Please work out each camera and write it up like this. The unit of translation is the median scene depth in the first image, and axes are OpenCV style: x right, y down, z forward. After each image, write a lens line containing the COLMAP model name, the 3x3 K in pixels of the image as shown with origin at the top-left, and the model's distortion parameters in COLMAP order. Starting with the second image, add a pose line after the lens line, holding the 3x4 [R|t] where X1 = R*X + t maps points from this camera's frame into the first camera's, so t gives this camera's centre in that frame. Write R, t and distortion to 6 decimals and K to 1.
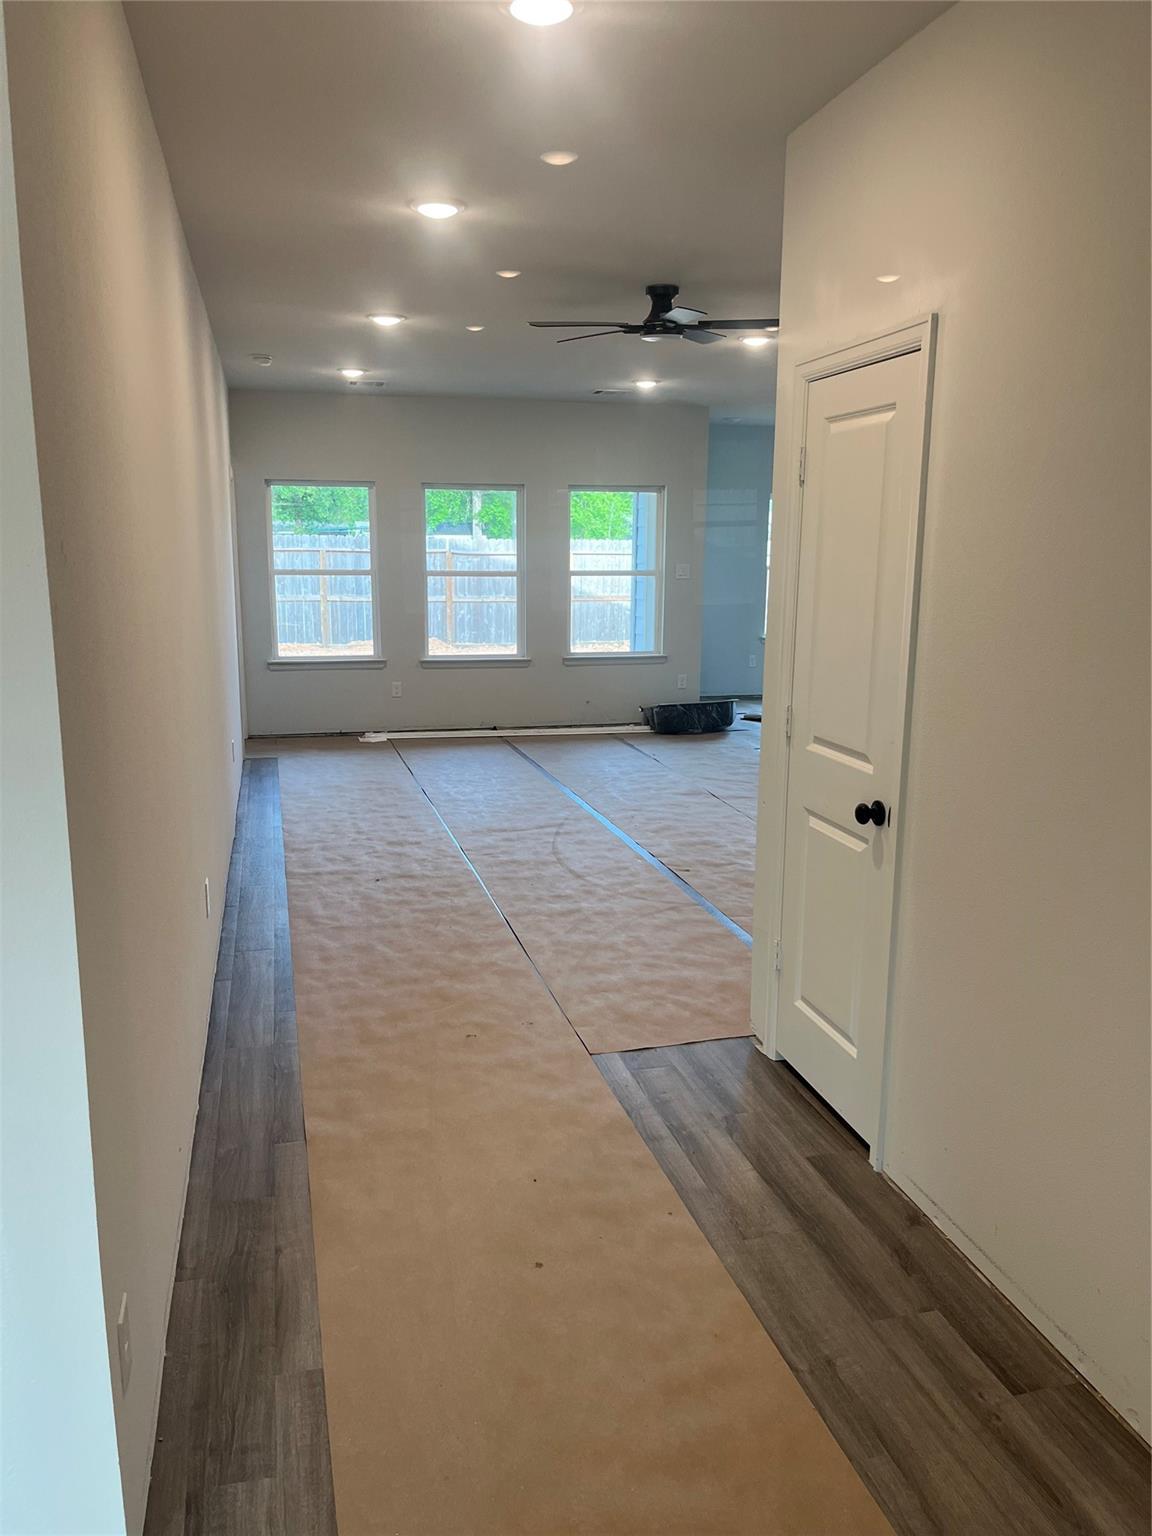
lens RADIAL K [[1176.4, 0, 568.5], [0, 1176.4, 767.5], [0, 0, 1]] dist [0.042364, -0.061762]
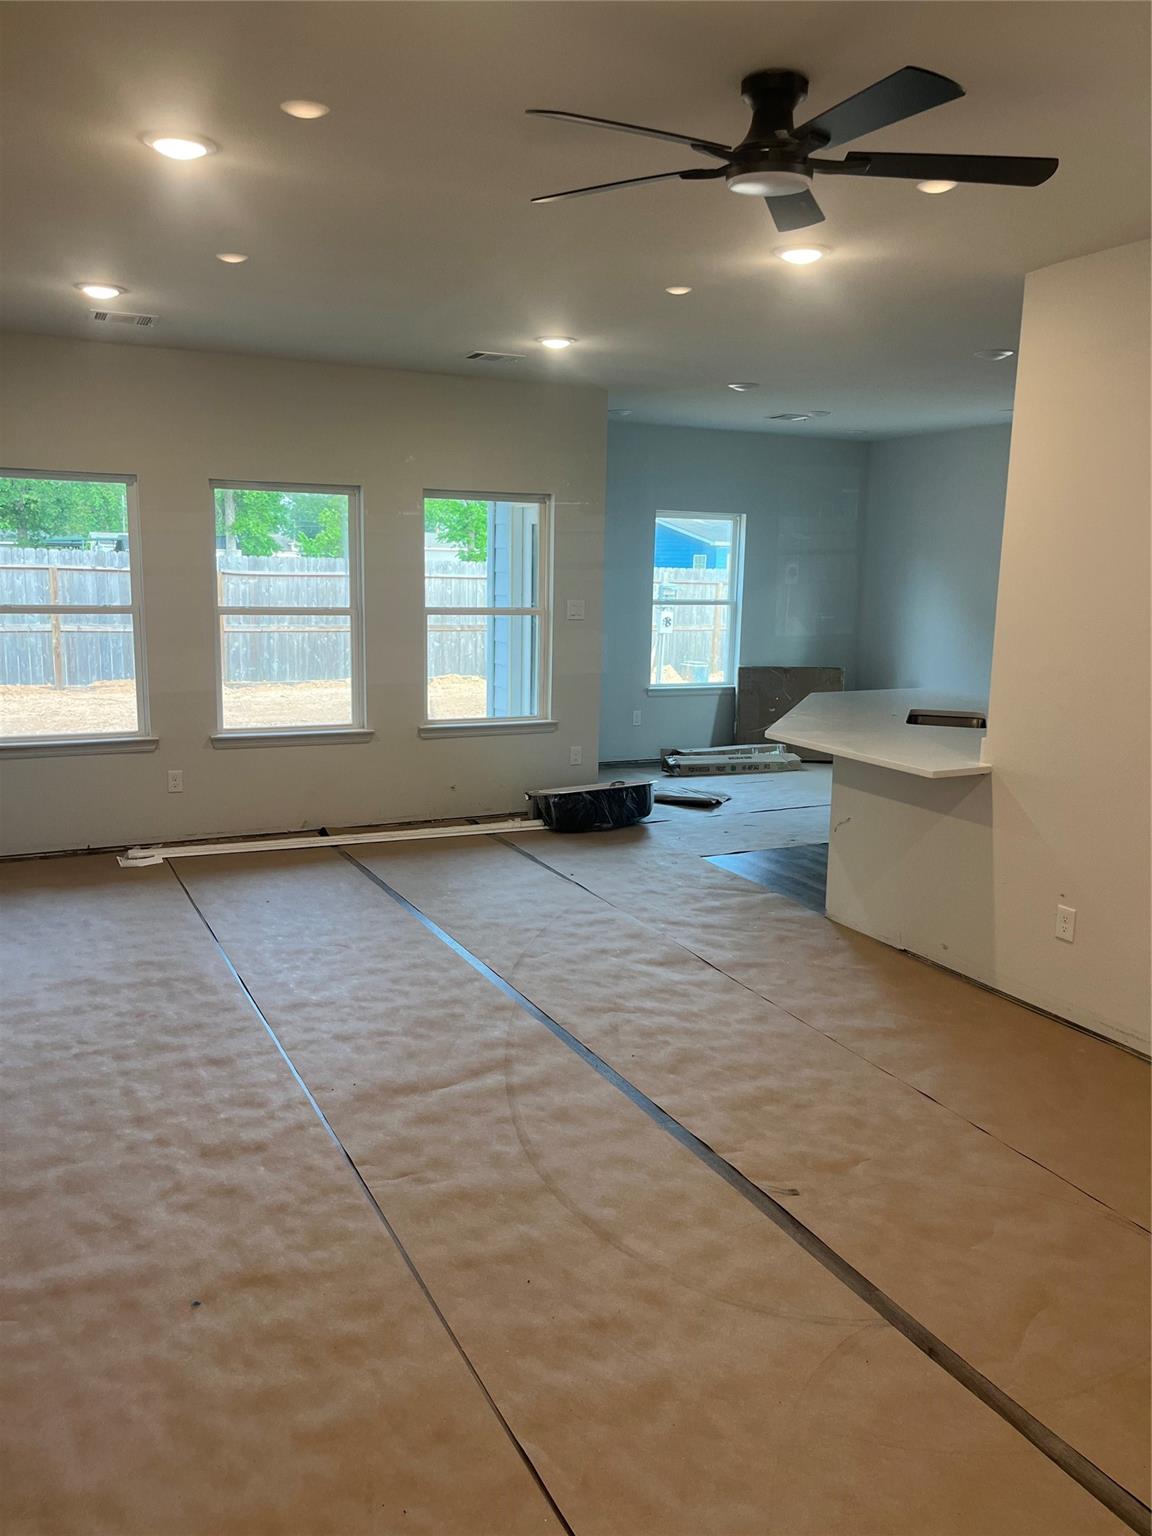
lens RADIAL K [[1176.4, 0, 583.8], [0, 1176.4, 763.0], [0, 0, 1]] dist [0.042364, -0.061762]
pose [[0.977025, -0.023732, 0.211798, -0.069820], [0.027488, 0.999512, -0.014810, -0.070090], [-0.211344, 0.020291, 0.977201, 0.331809]]
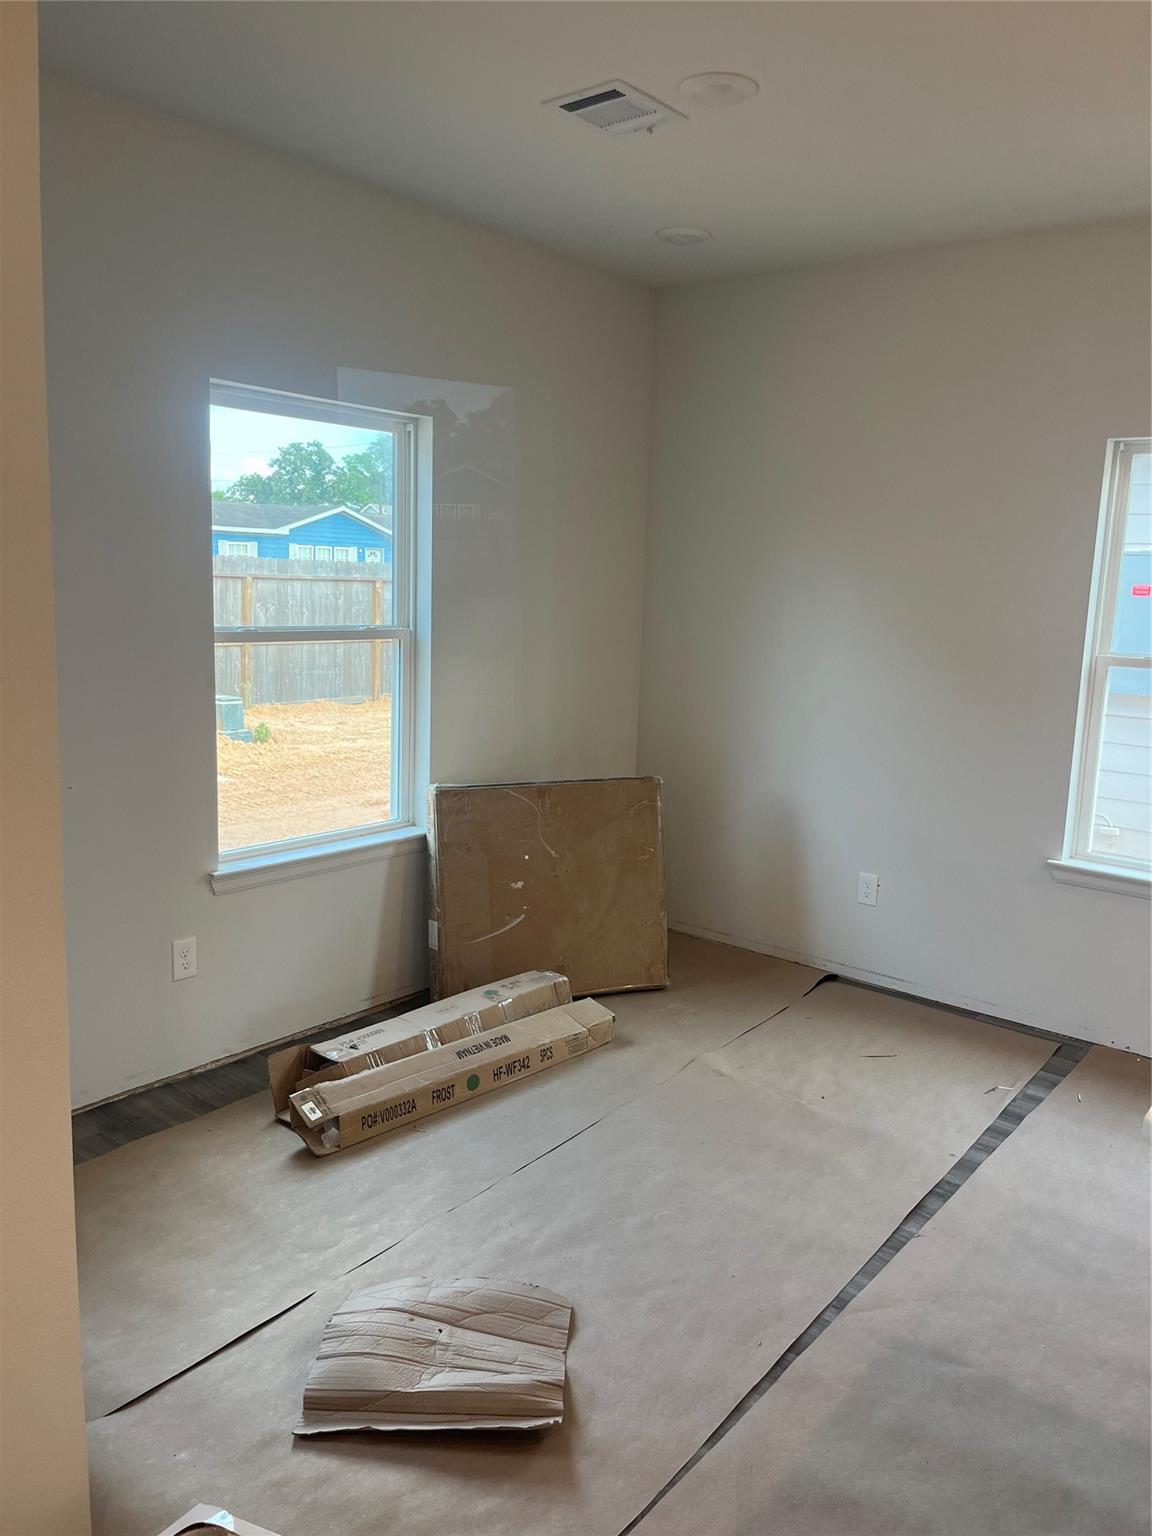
lens RADIAL K [[1176.4, 0, 583.4], [0, 1176.4, 768.3], [0, 0, 1]] dist [0.042364, -0.061762]
pose [[0.803687, -0.076608, 0.590100, 0.056163], [0.083222, 0.996402, 0.016010, -0.161448], [-0.589204, 0.036243, 0.807171, 0.852944]]
